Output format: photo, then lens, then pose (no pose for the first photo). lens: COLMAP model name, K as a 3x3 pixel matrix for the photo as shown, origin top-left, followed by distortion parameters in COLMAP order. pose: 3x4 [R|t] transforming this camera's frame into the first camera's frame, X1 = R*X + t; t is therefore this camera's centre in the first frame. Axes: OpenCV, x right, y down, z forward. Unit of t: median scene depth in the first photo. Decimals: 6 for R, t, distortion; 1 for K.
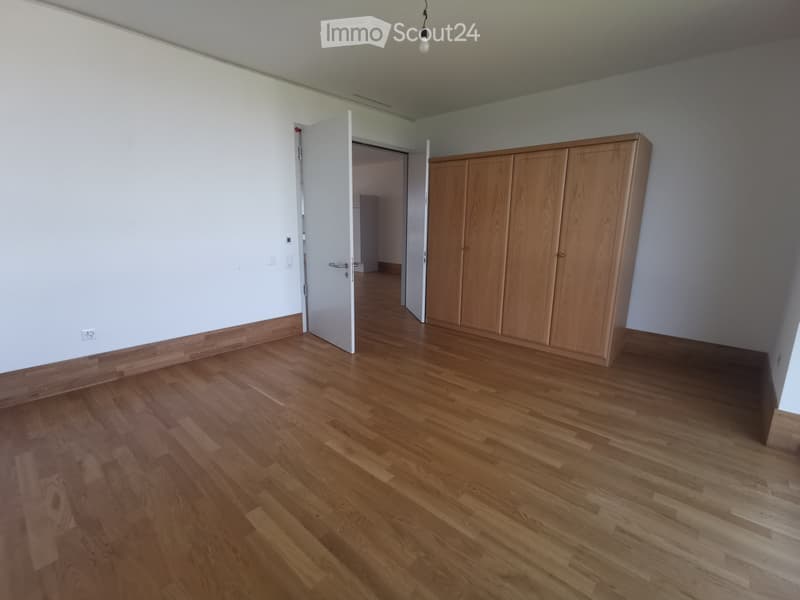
lens RADIAL K [[366.5, 0, 400.6], [0, 366.5, 299.5], [0, 0, 1]] dist [0.000313, 0.000846]
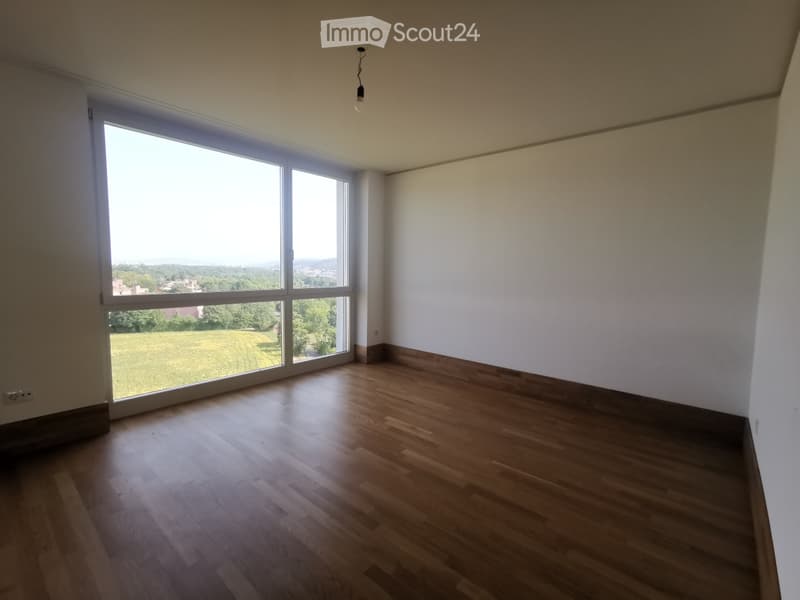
lens RADIAL K [[366.5, 0, 403.3], [0, 366.5, 301.7], [0, 0, 1]] dist [0.000313, 0.000846]
pose [[-0.999495, -0.018718, -0.025682, -0.039160], [-0.025416, 0.955960, 0.292393, -0.391846], [0.019078, 0.292898, -0.955953, 1.720889]]
